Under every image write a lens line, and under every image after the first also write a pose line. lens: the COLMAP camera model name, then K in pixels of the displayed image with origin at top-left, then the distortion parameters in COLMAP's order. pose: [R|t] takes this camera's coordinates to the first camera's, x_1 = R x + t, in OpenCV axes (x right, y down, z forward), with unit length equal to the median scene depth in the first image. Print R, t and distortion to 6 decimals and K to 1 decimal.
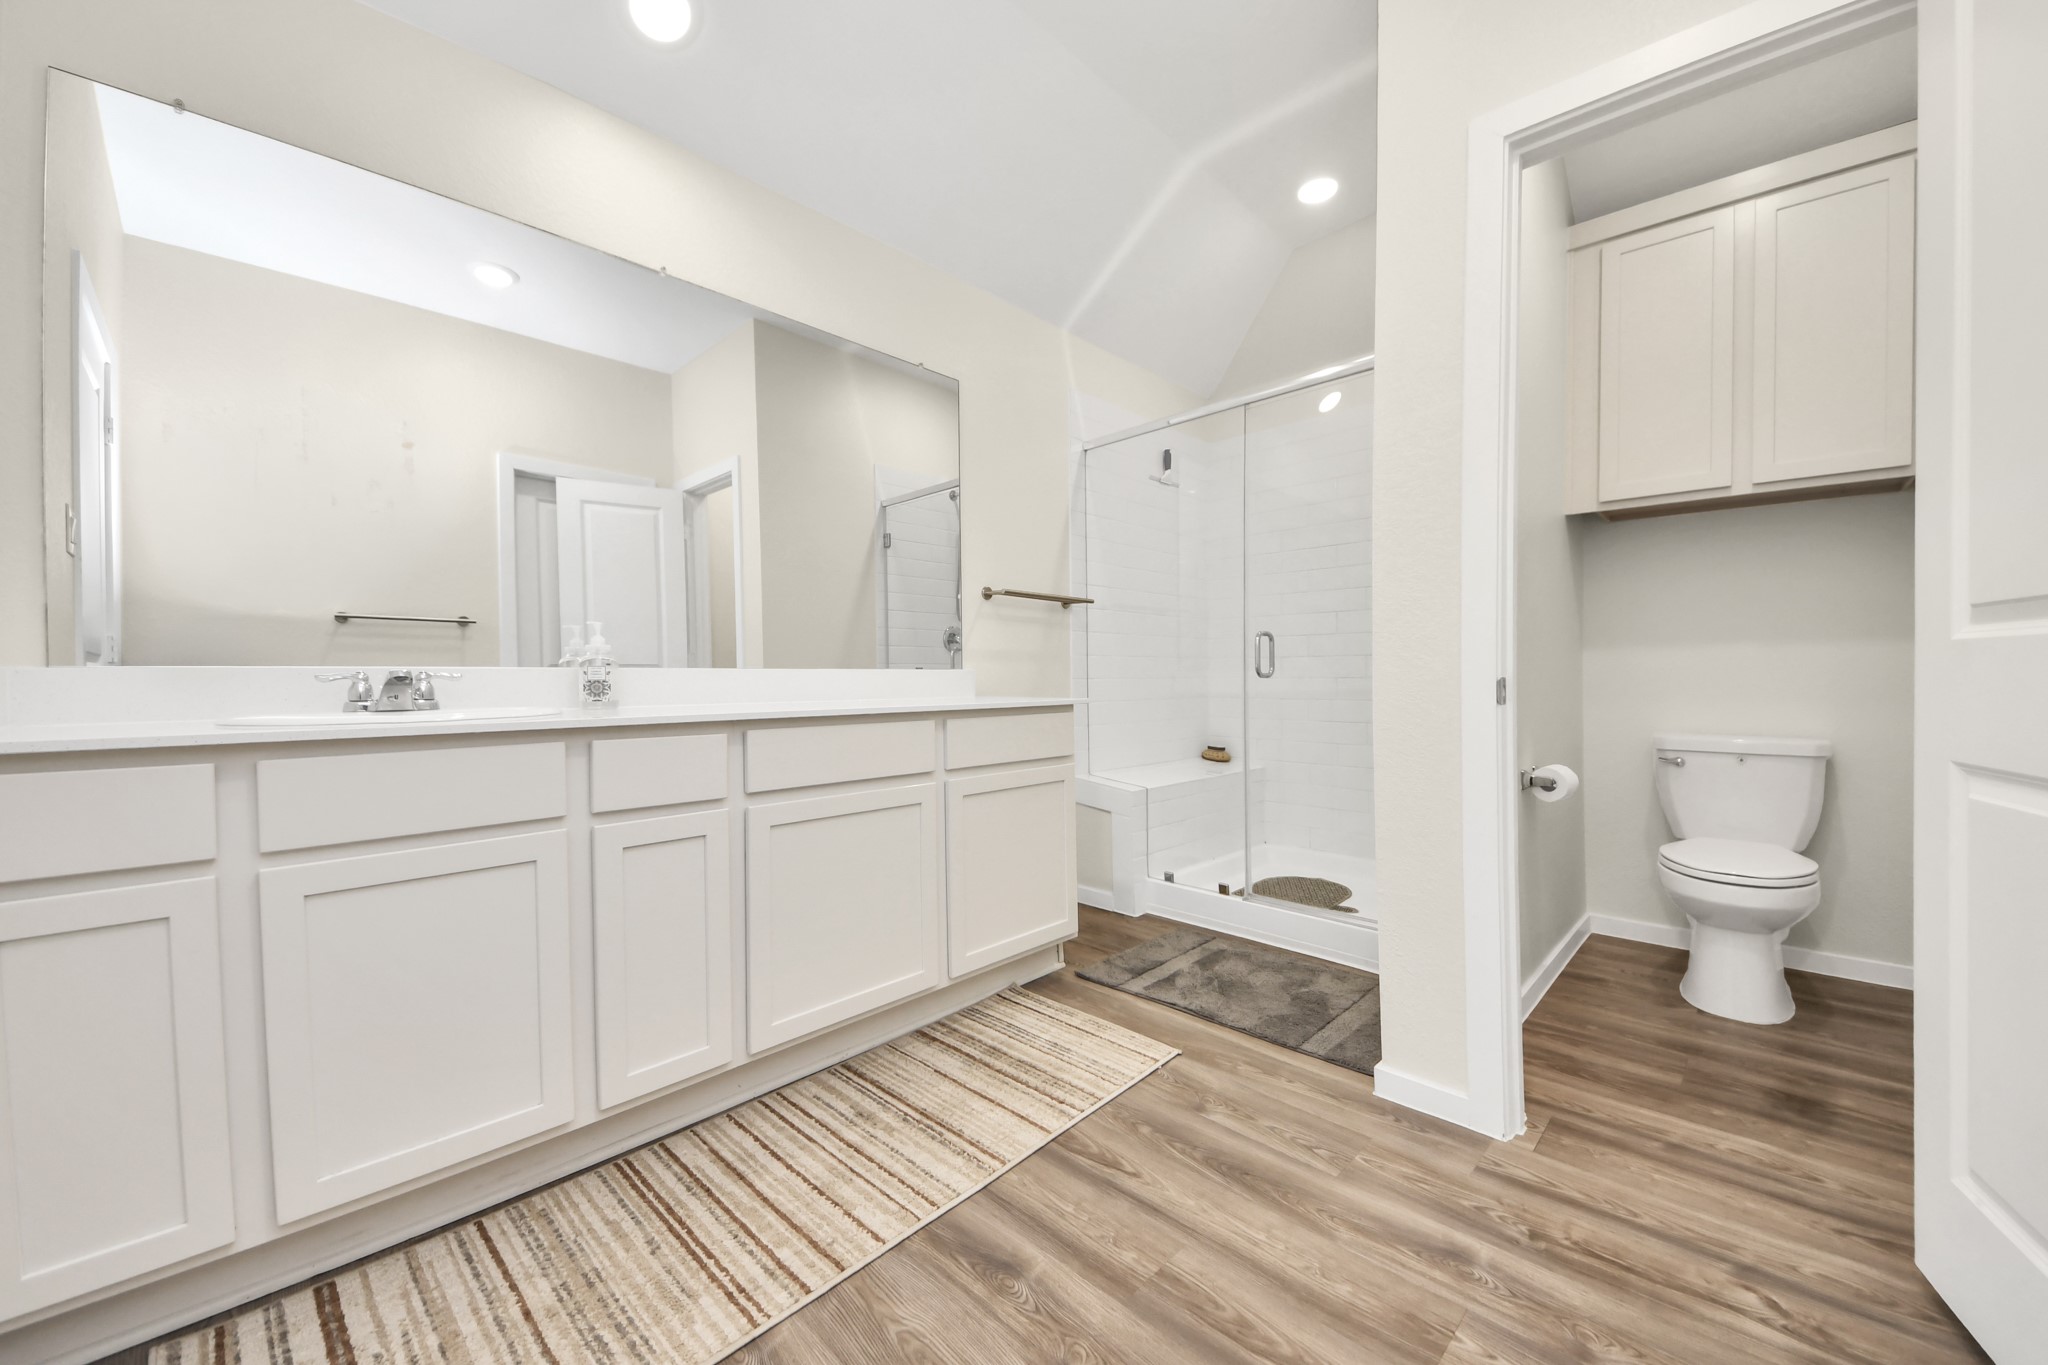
lens RADIAL K [[734.4, 0, 1024.0], [0, 734.4, 682.5], [0, 0, 1]] dist [-0.000680, -0.000167]
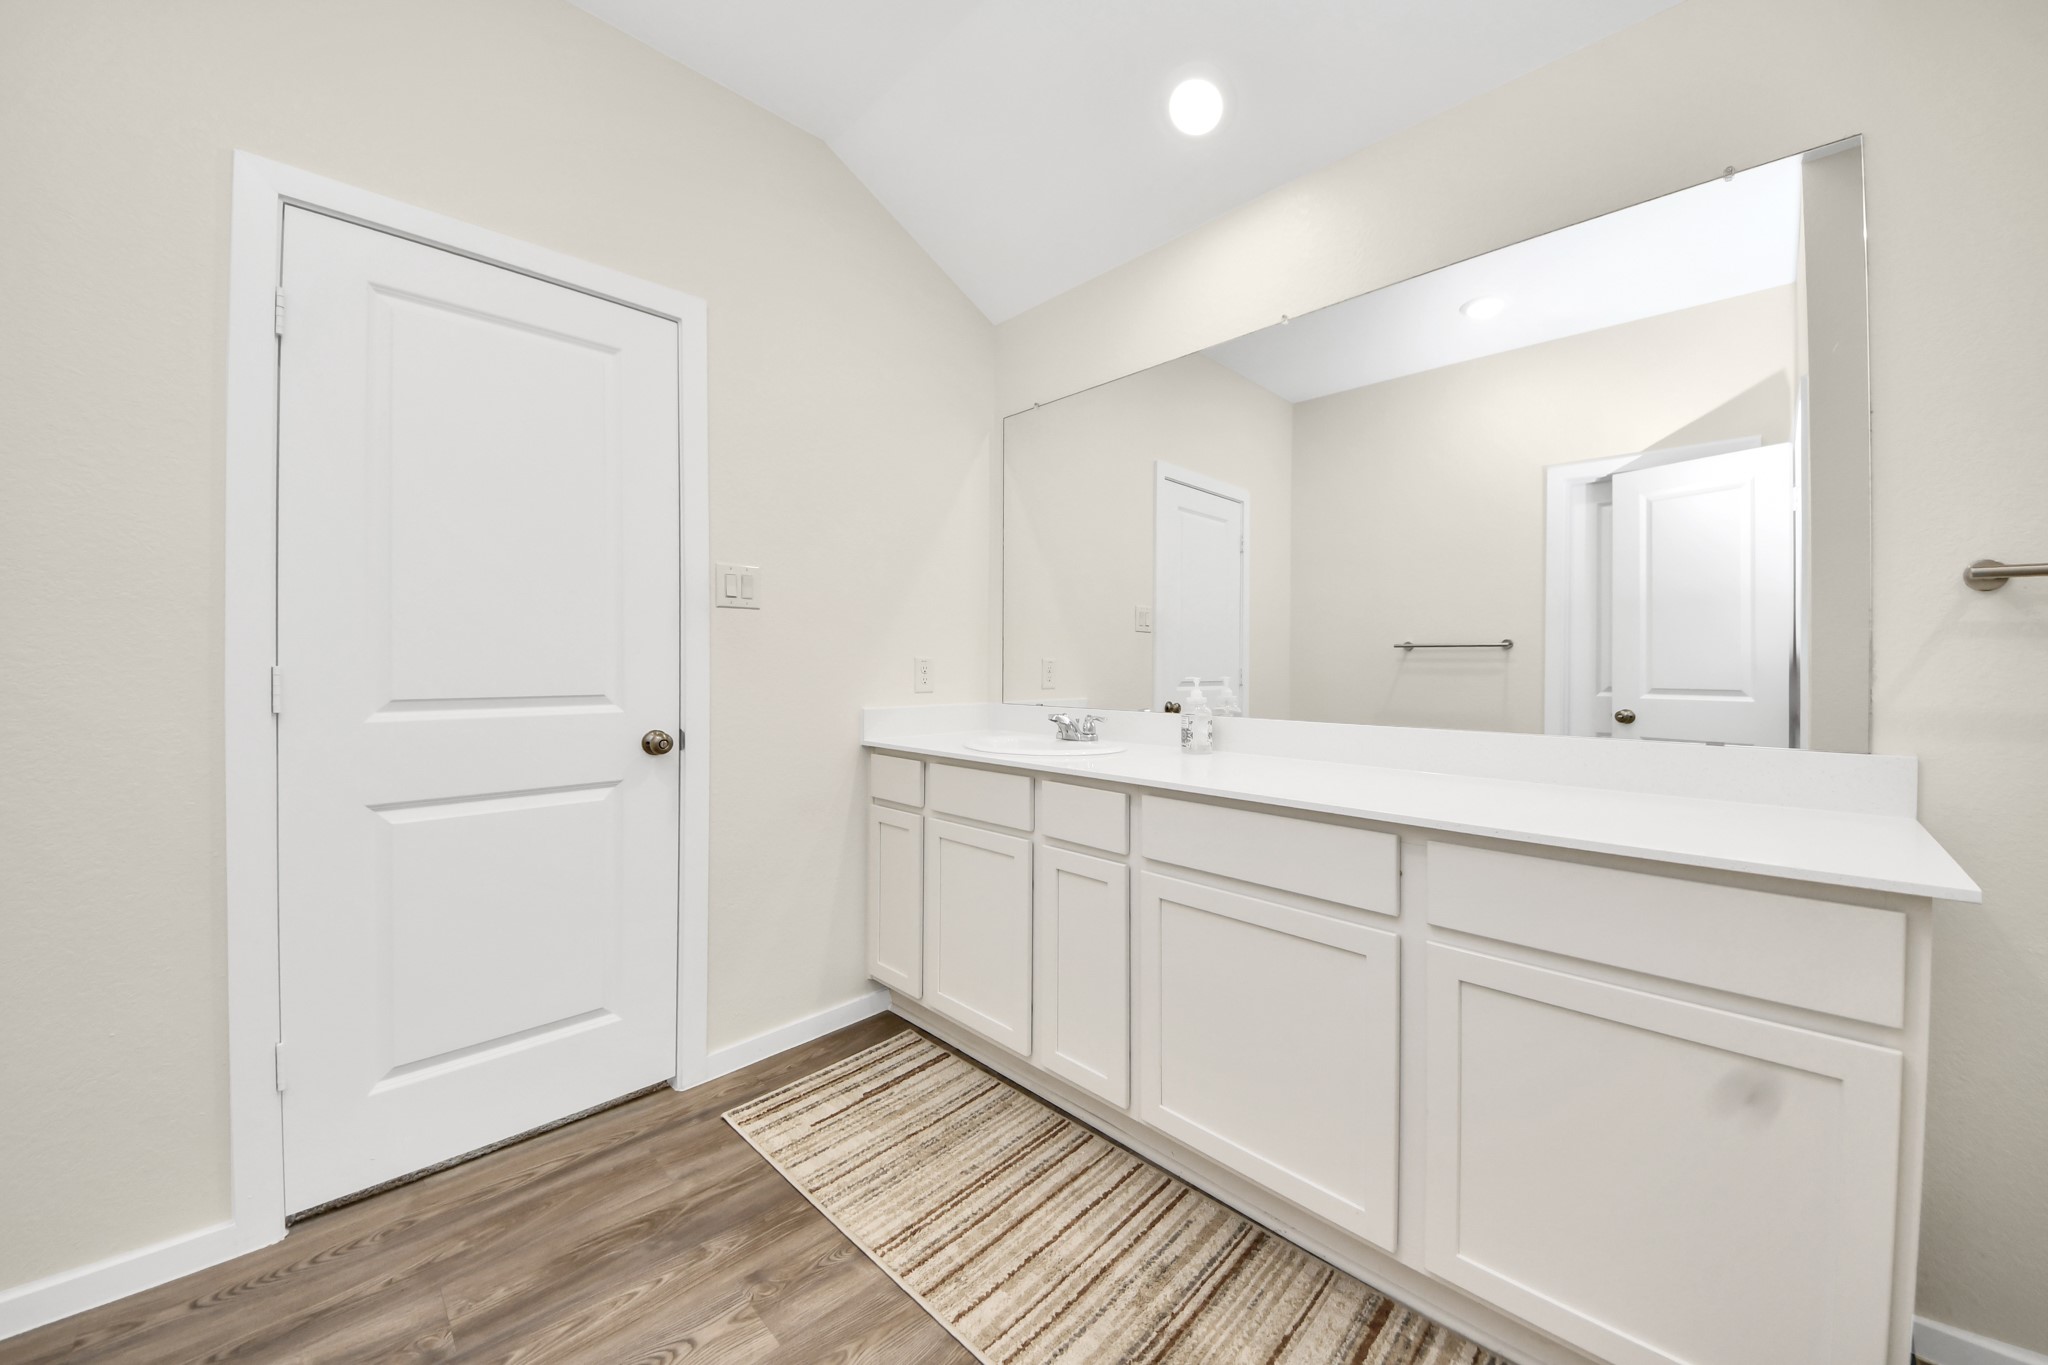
lens RADIAL K [[734.4, 0, 1024.0], [0, 734.4, 682.5], [0, 0, 1]] dist [-0.000680, -0.000167]
pose [[0.027336, 0.027202, -0.999256, 0.654044], [-0.024443, 0.999349, 0.026536, -0.116639], [0.999327, 0.023699, 0.027984, 0.867045]]
